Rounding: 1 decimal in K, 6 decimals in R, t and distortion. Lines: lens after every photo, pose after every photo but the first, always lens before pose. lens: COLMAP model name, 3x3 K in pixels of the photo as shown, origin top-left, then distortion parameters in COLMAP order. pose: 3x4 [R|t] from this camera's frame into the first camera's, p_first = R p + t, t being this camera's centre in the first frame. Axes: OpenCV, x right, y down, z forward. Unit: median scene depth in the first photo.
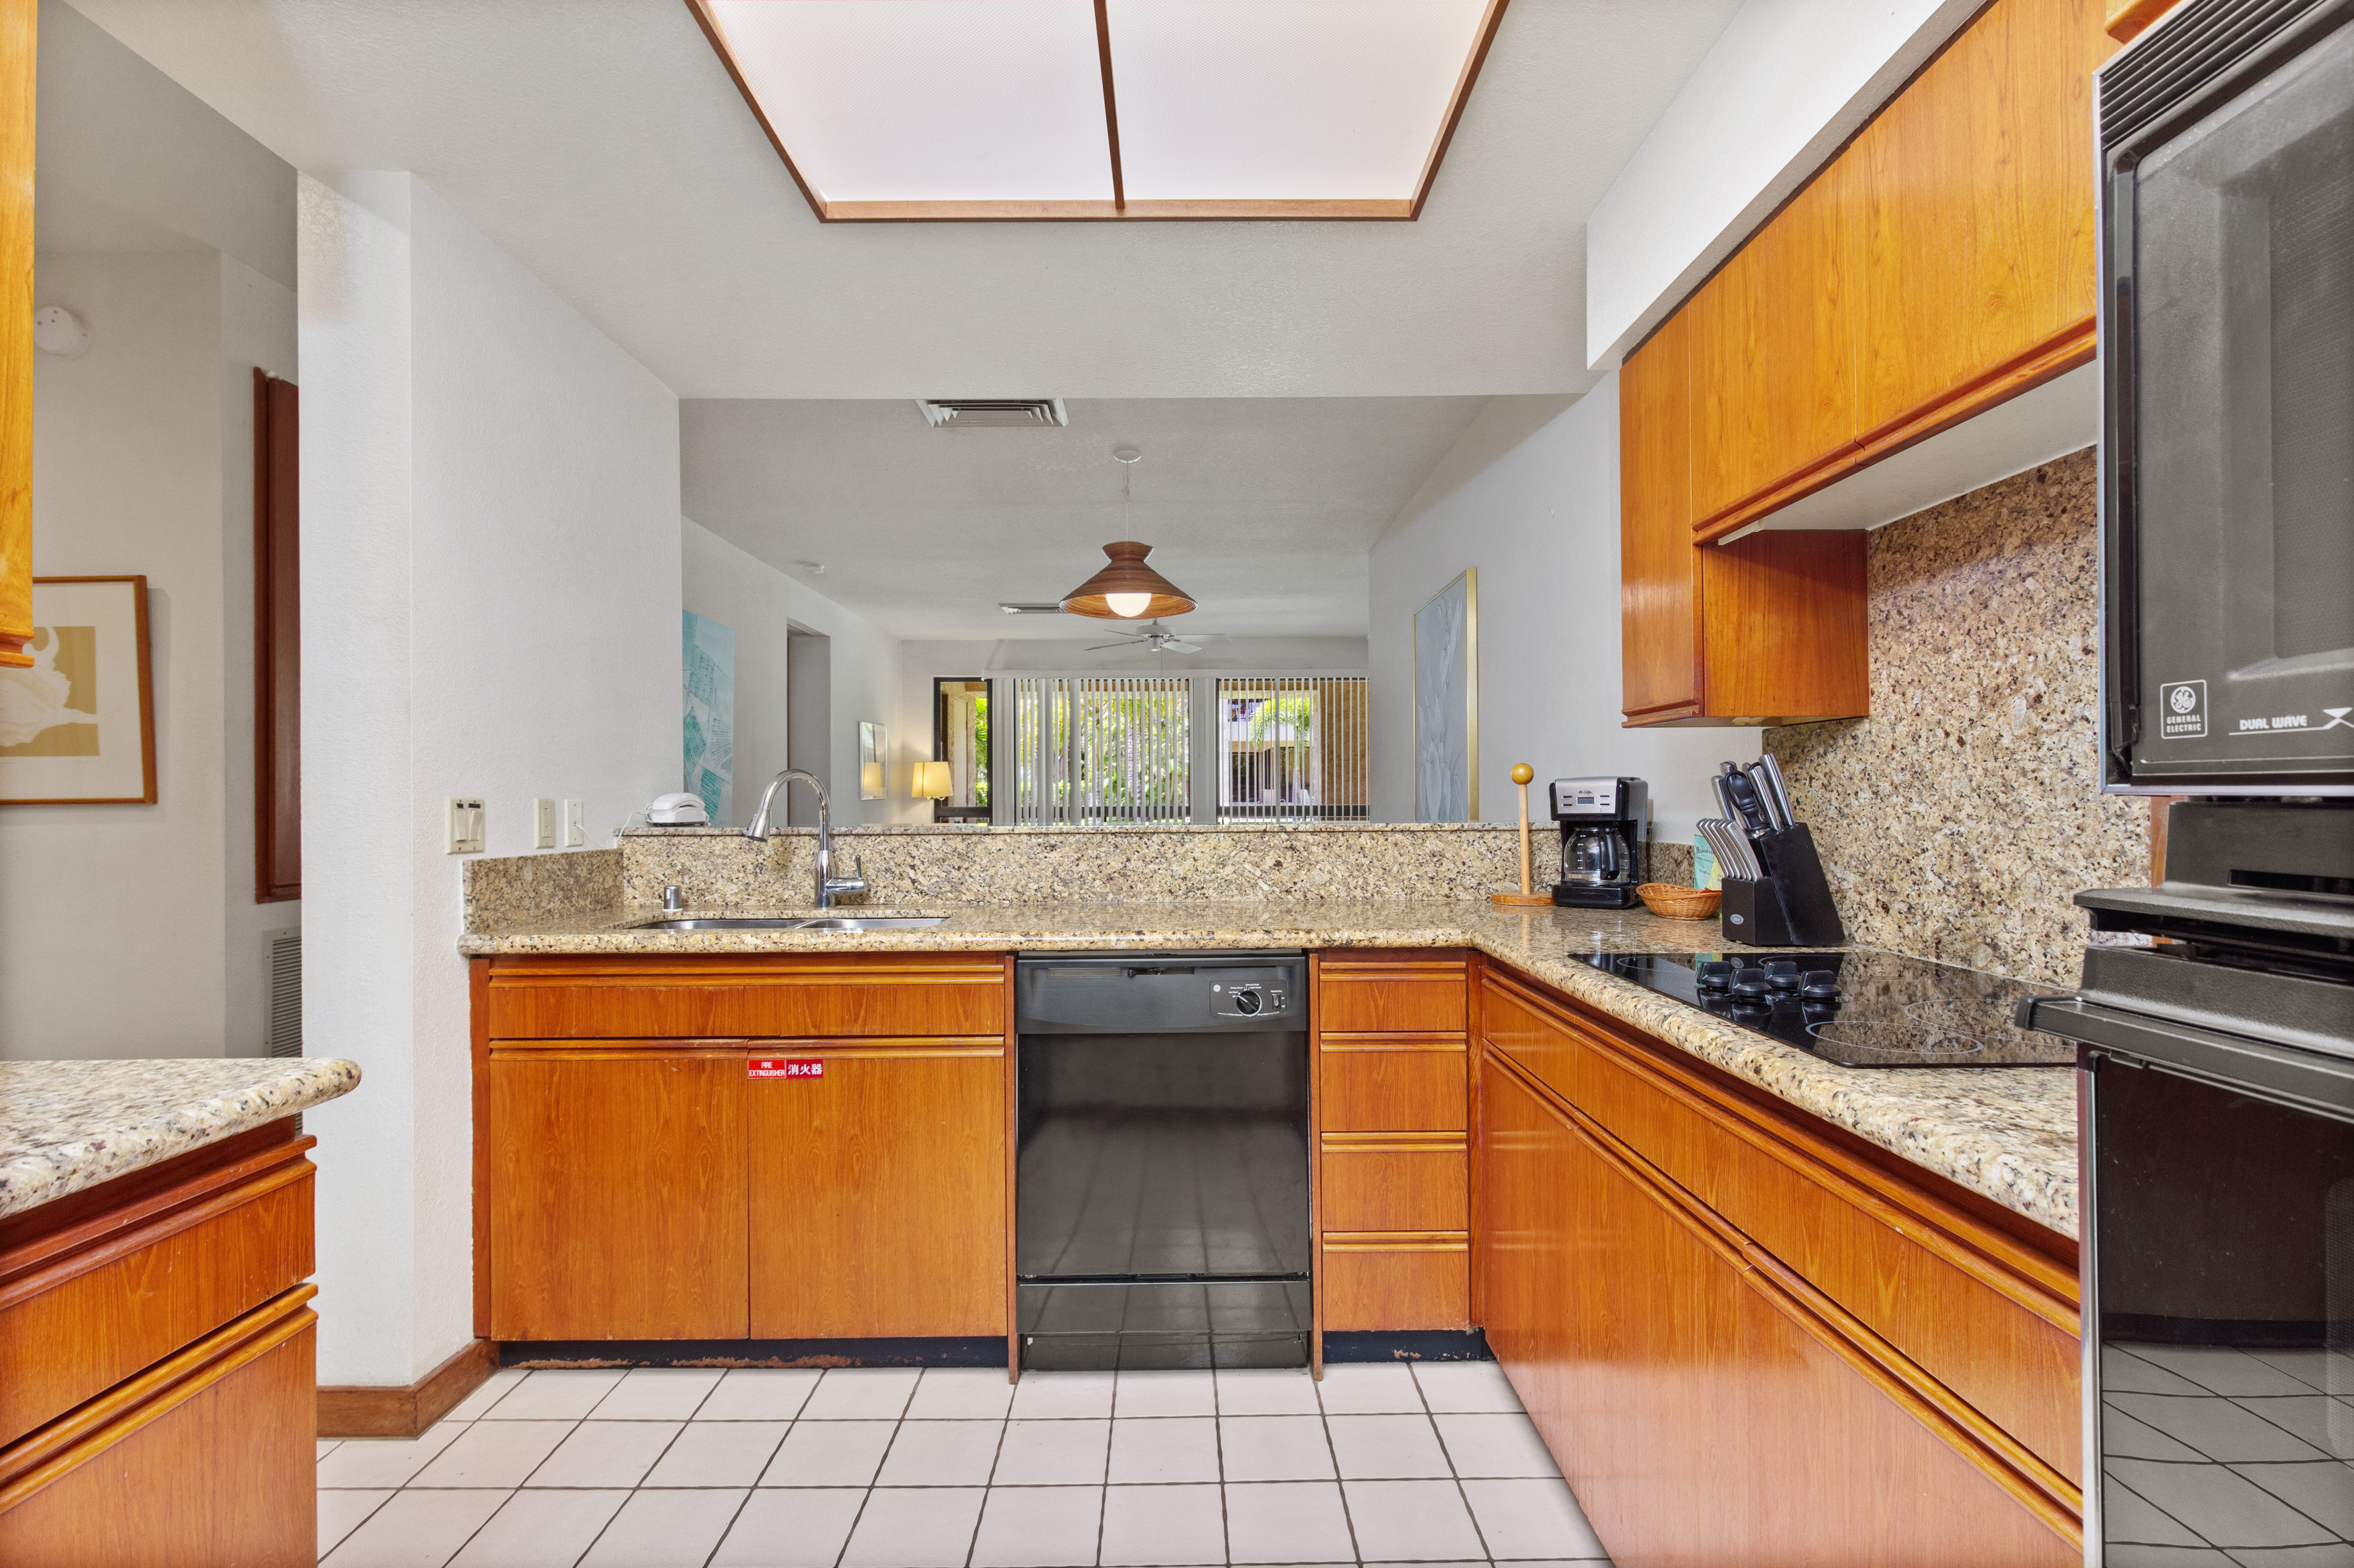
lens RADIAL K [[1079.6, 0, 1172.4], [0, 1079.6, 792.9], [0, 0, 1]] dist [0.020061, -0.000940]
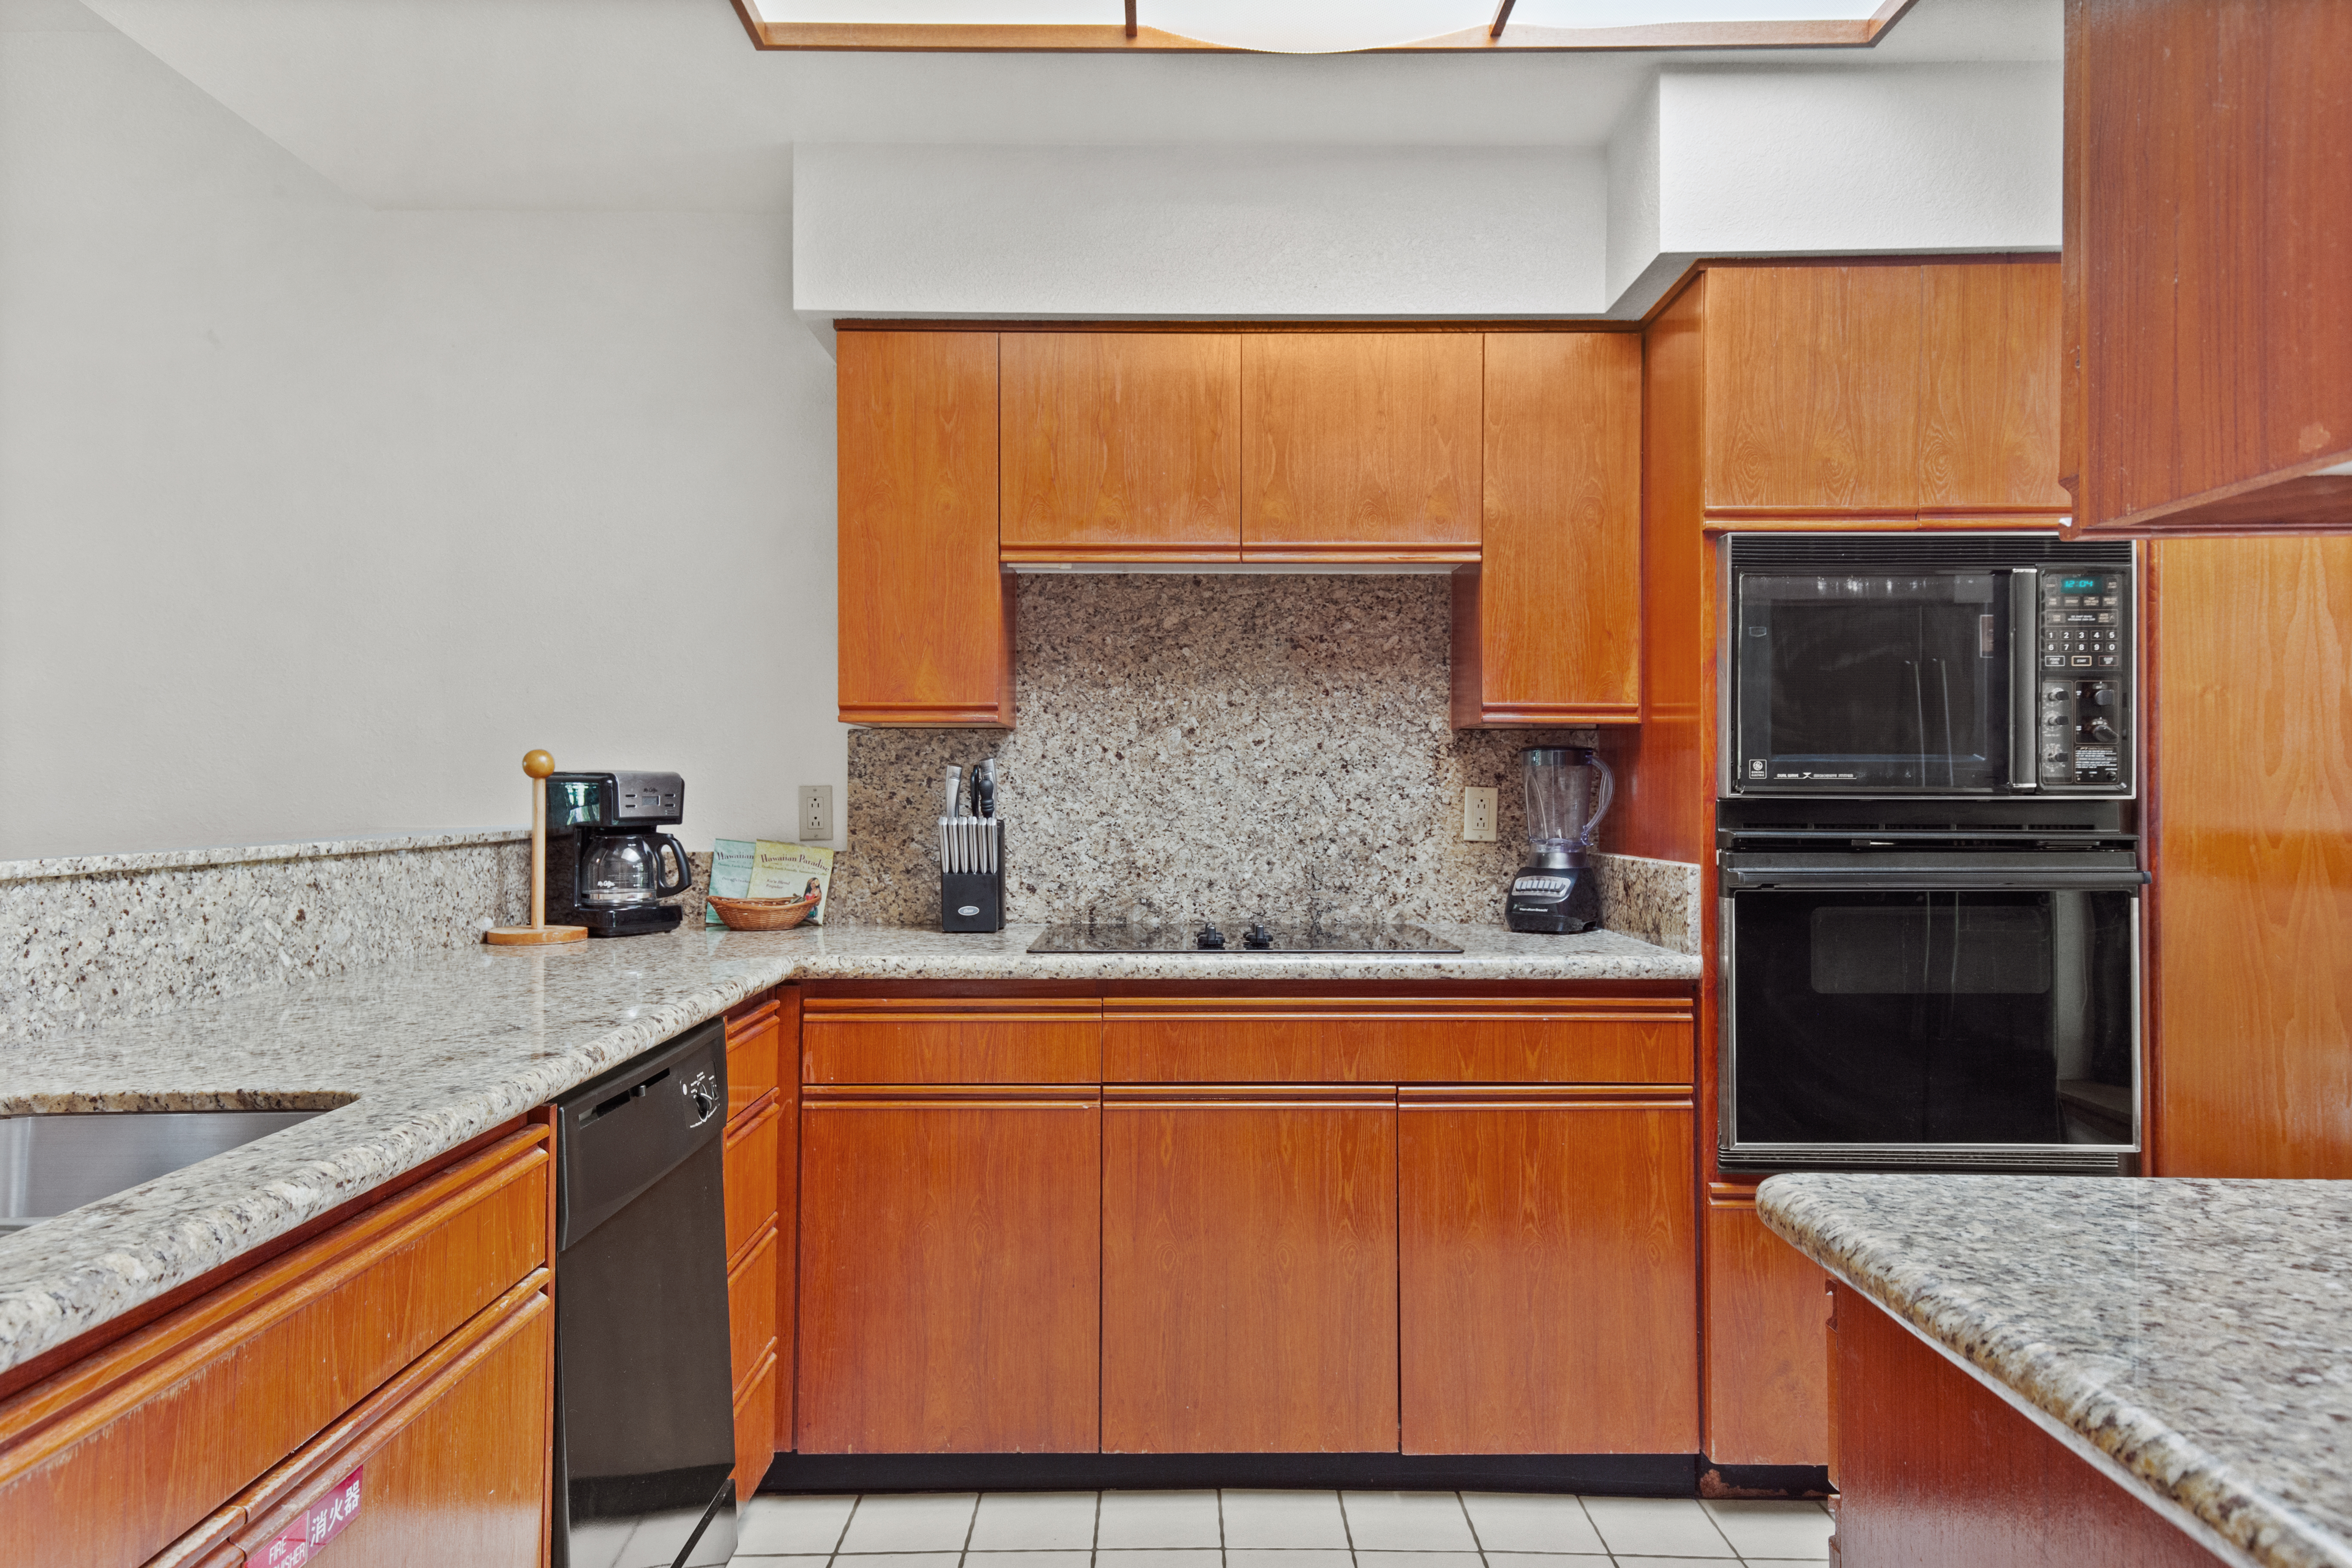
lens RADIAL K [[1528.8, 0, 1170.7], [0, 1528.8, 788.3], [0, 0, 1]] dist [0.007705, -0.000404]
pose [[0.001392, 0.006939, 0.999975, -1.108900], [-0.006388, 0.999956, -0.006930, 0.005212], [-0.999979, -0.006378, 0.001437, 0.893061]]
